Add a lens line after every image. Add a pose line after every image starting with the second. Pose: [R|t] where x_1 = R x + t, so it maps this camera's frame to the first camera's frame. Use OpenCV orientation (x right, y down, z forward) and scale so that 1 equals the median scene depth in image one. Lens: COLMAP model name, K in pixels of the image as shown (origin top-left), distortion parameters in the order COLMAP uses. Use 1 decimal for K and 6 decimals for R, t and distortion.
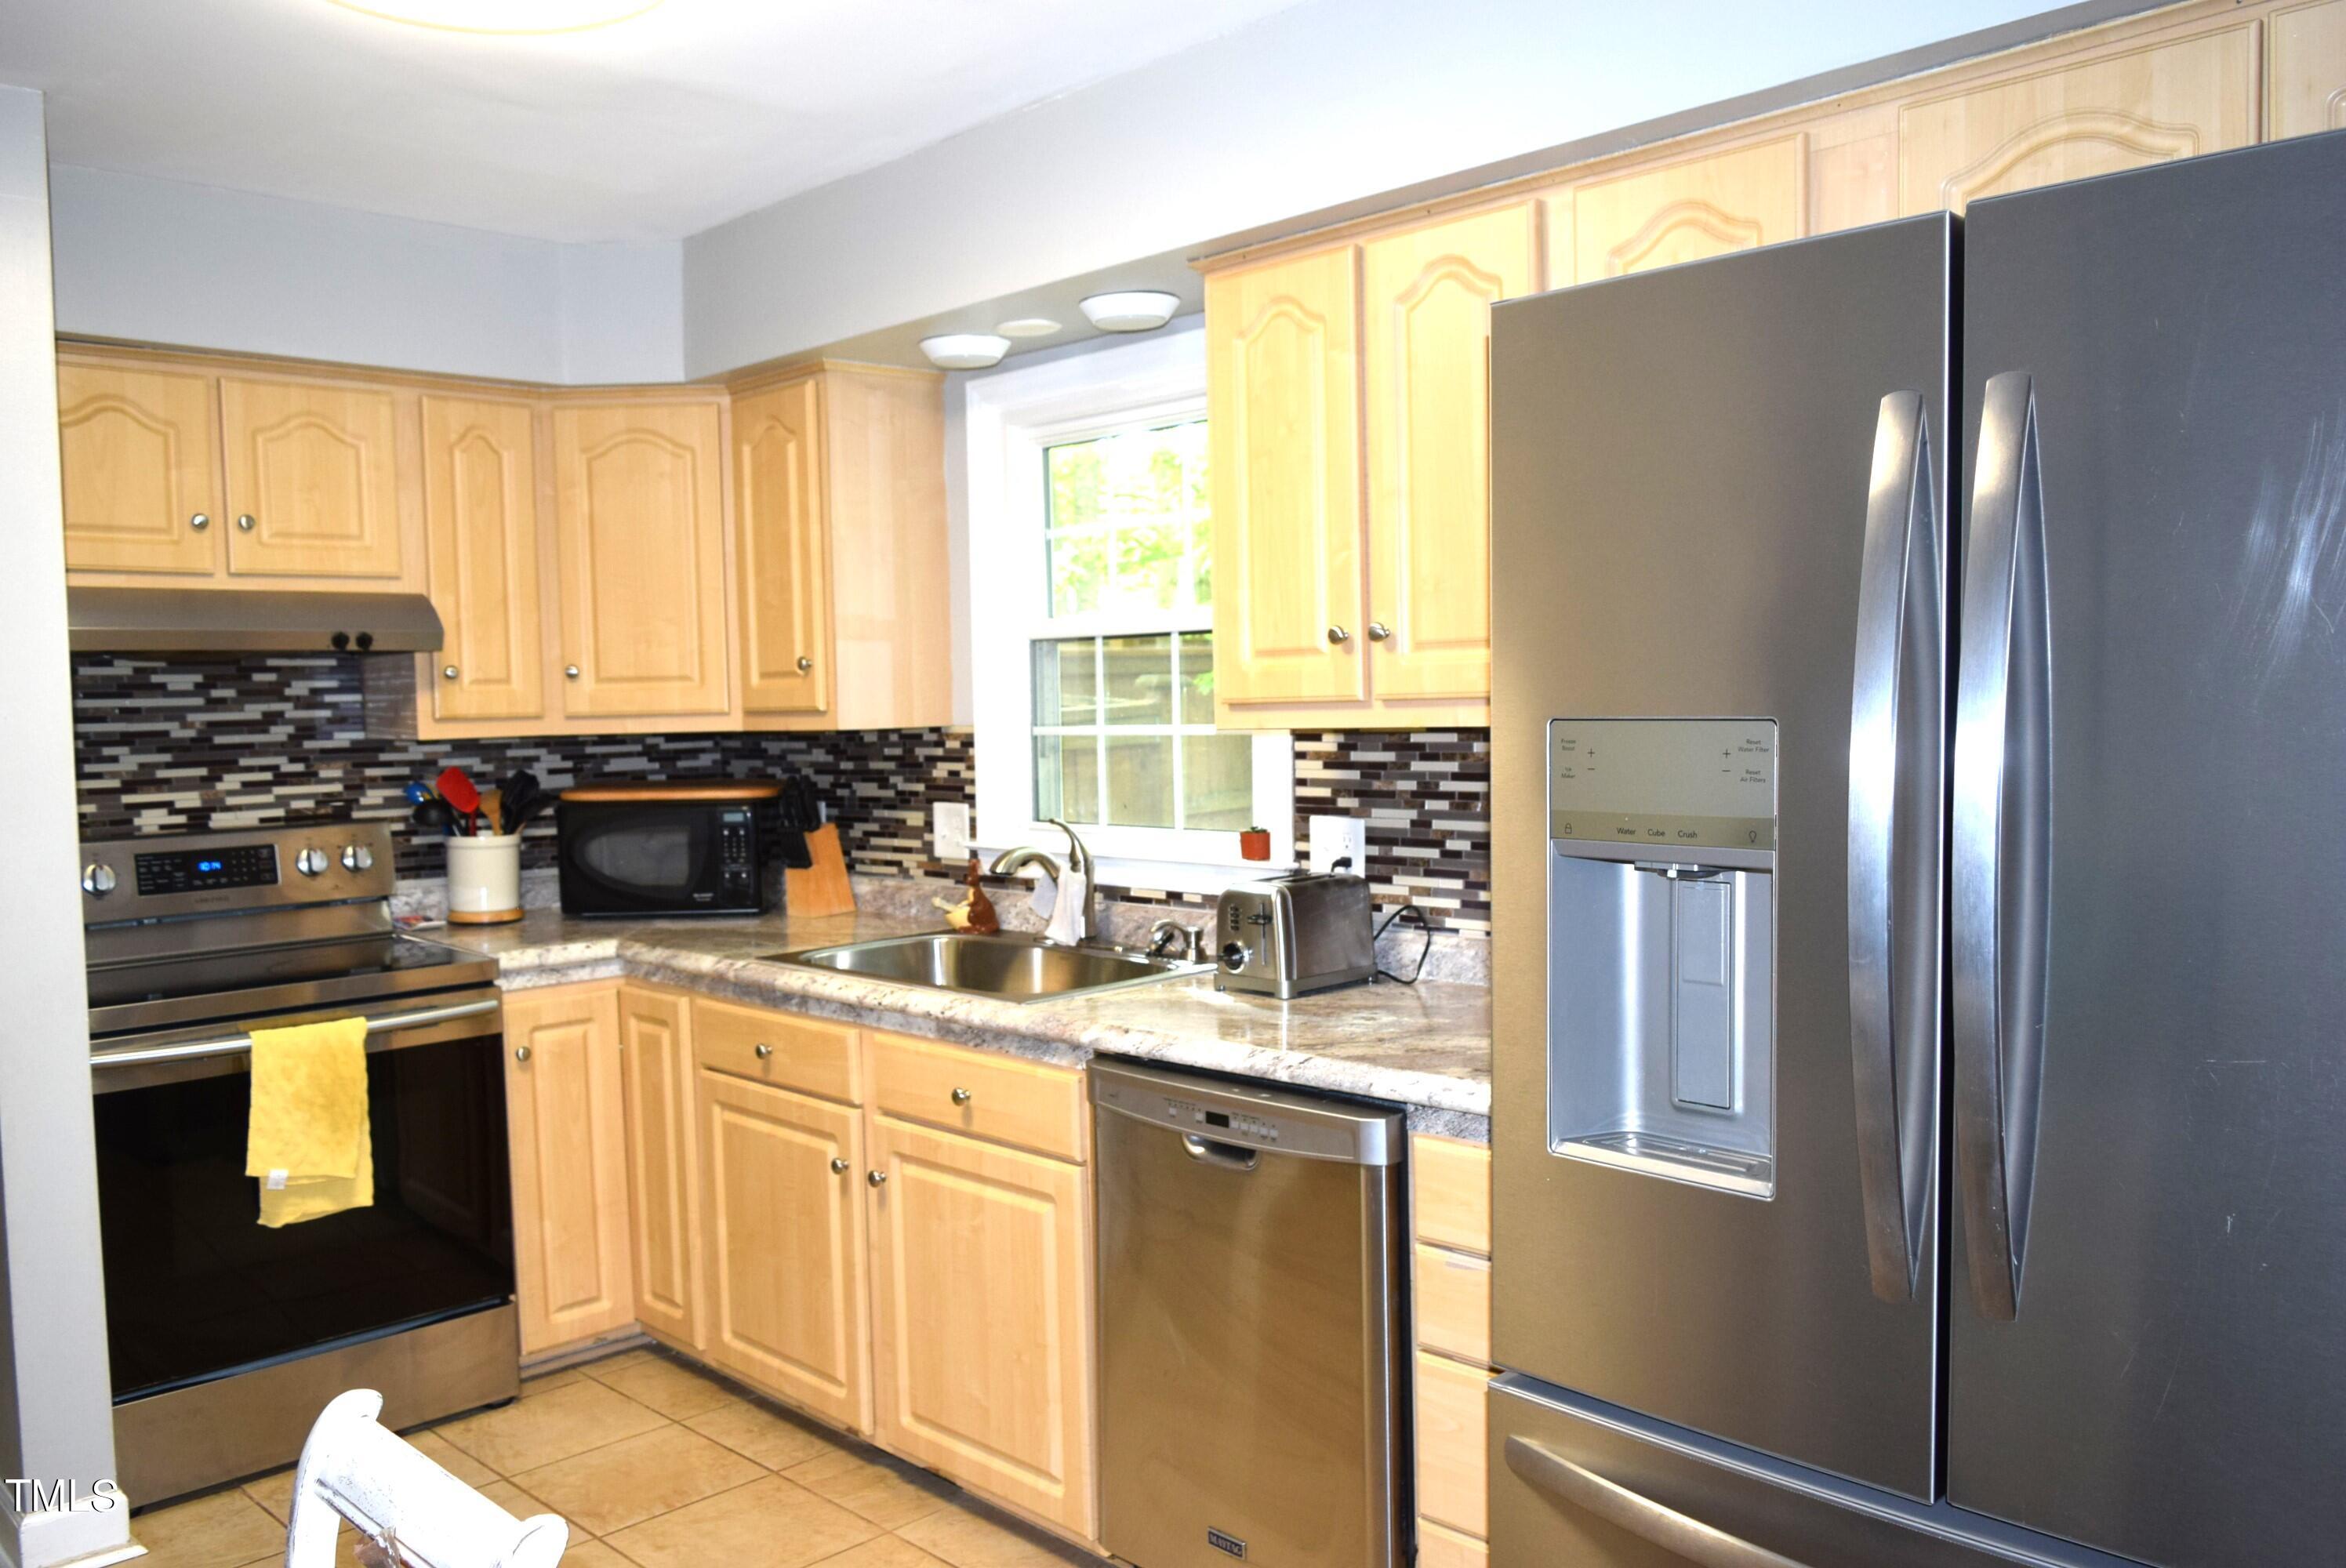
lens RADIAL K [[1768.8, 0, 1176.5], [0, 1768.8, 822.7], [0, 0, 1]] dist [0.012009, 0.000611]
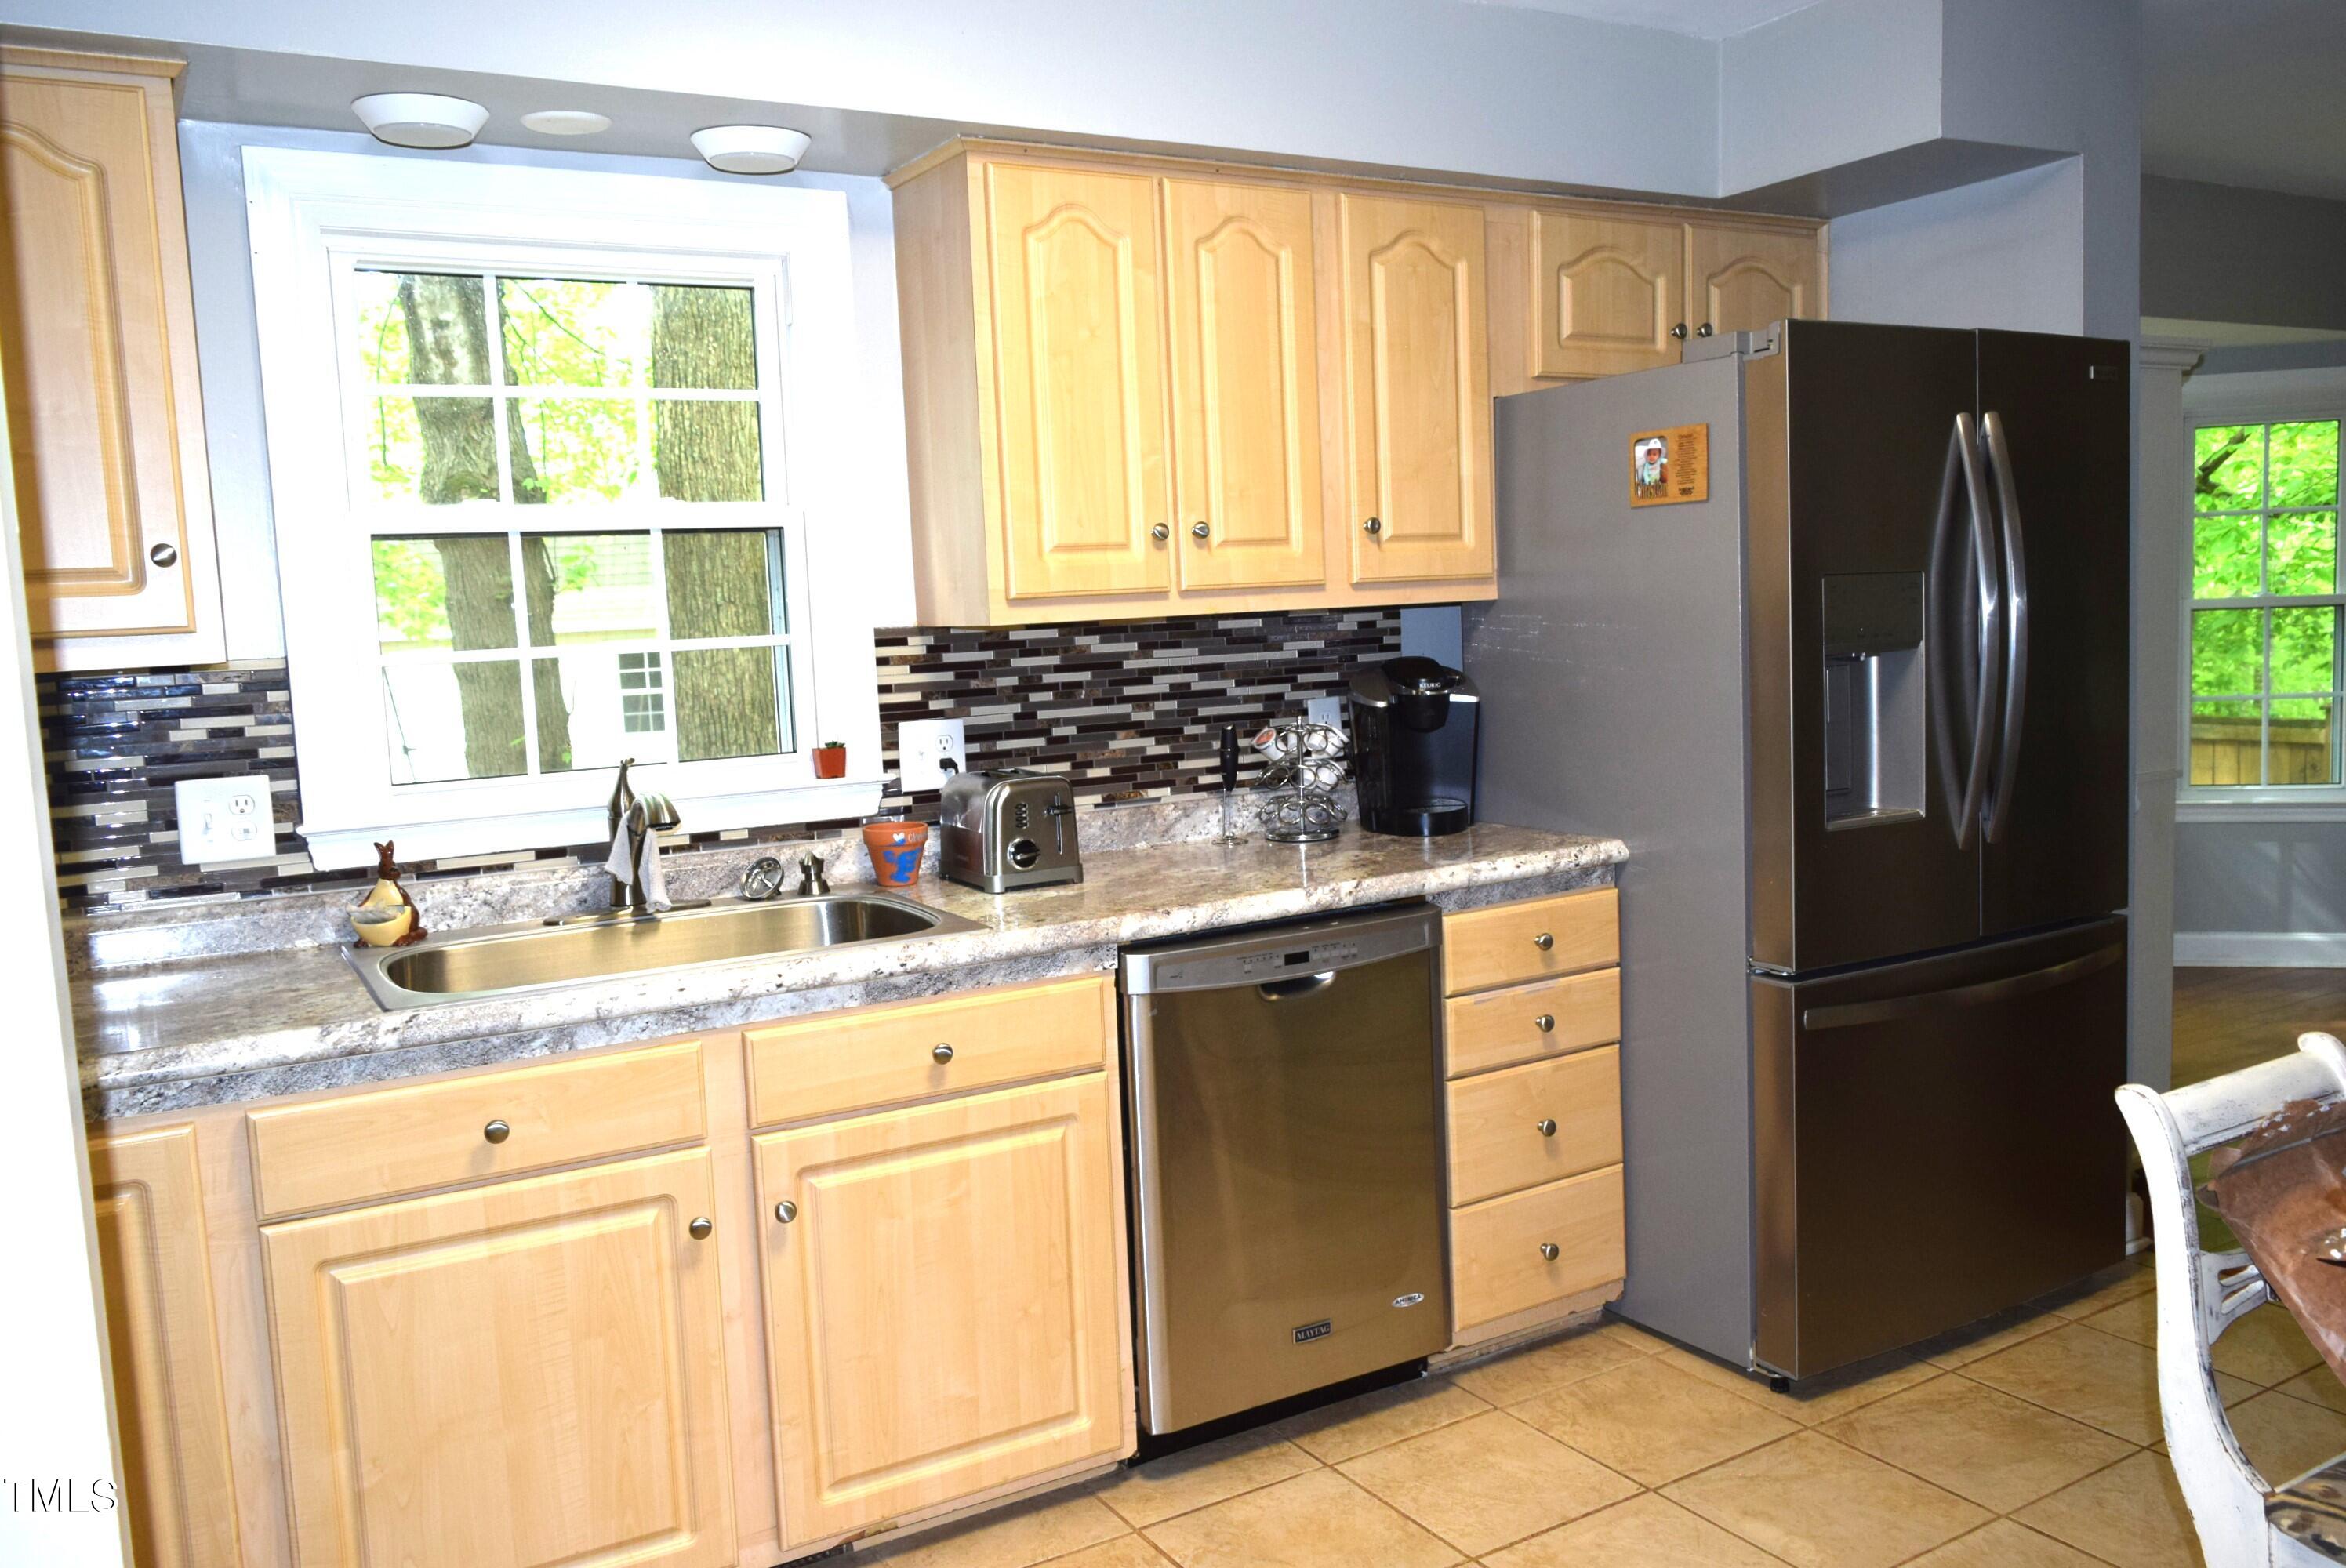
lens RADIAL K [[1853.7, 0, 1173.0], [0, 1853.7, 784.0], [0, 0, 1]] dist [0.016938, 0.001757]
pose [[0.271335, -0.090897, 0.958183, -0.893370], [0.105271, 0.992361, 0.064329, -0.020734], [-0.956711, 0.083415, 0.278831, 0.592217]]
